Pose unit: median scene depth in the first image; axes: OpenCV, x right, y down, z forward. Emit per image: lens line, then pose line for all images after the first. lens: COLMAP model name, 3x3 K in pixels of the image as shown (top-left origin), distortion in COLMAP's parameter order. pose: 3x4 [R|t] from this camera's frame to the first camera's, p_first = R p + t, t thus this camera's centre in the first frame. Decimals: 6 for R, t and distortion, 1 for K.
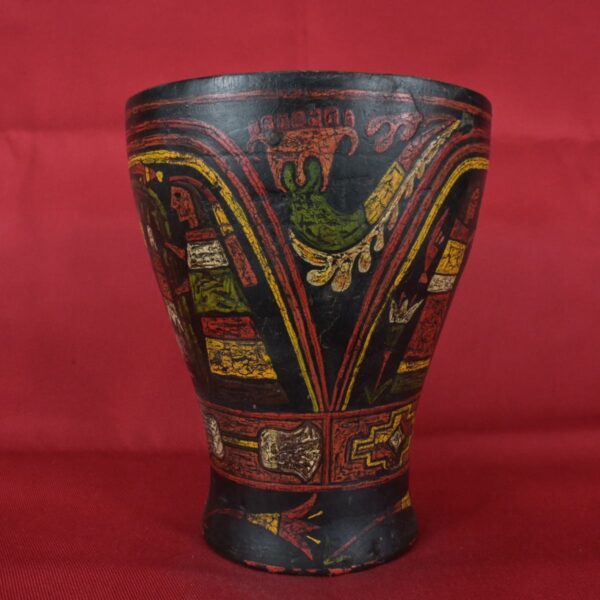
lens RADIAL K [[681.4, 0, 300.0], [0, 681.4, 300.0], [0, 0, 1]] dist [-0.012138, -0.026934]
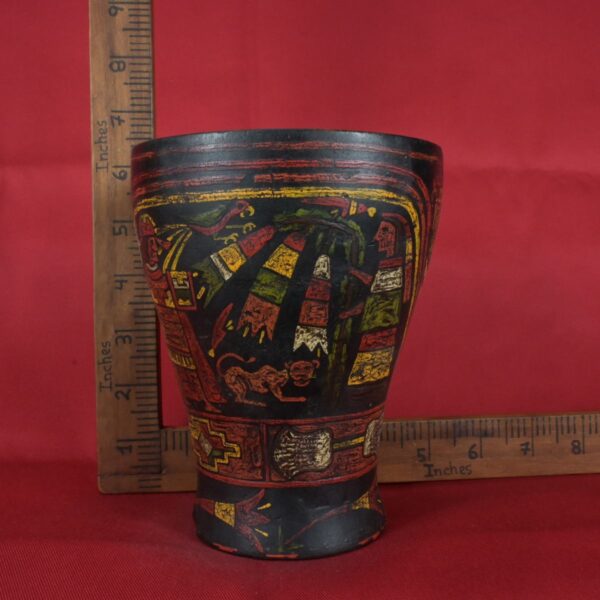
lens RADIAL K [[735.7, 0, 300.0], [0, 735.7, 300.0], [0, 0, 1]] dist [-0.006394, -0.005466]
pose [[0.263258, -0.065279, 0.962514, -1.383464], [0.102217, 0.993979, 0.039455, -0.094290], [-0.959295, 0.087998, 0.268345, 0.780816]]
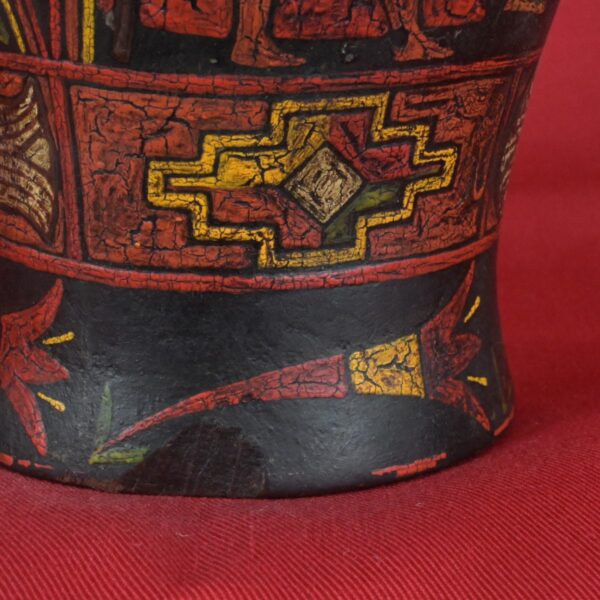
lens RADIAL K [[1930.3, 0, 300.0], [0, 1930.3, 300.0], [0, 0, 1]] dist [0.031149, -0.206888]
pose [[-0.854524, -0.151580, 0.496802, -0.674416], [0.023881, 0.943993, 0.329100, -0.093236], [-0.518863, 0.293088, -0.803045, 2.262889]]
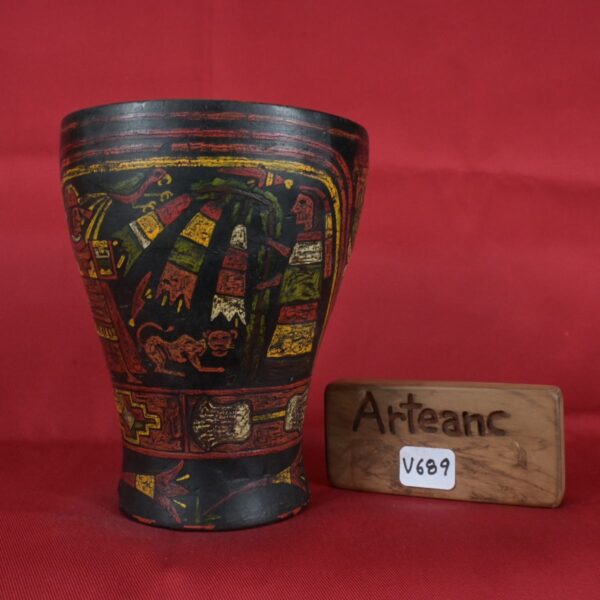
lens RADIAL K [[735.7, 0, 300.0], [0, 735.7, 300.0], [0, 0, 1]] dist [-0.006394, -0.005466]
pose [[0.240446, -0.035979, 0.969996, -1.380081], [0.084624, 0.996285, 0.015977, -0.004164], [-0.966967, 0.078243, 0.242597, 0.678398]]
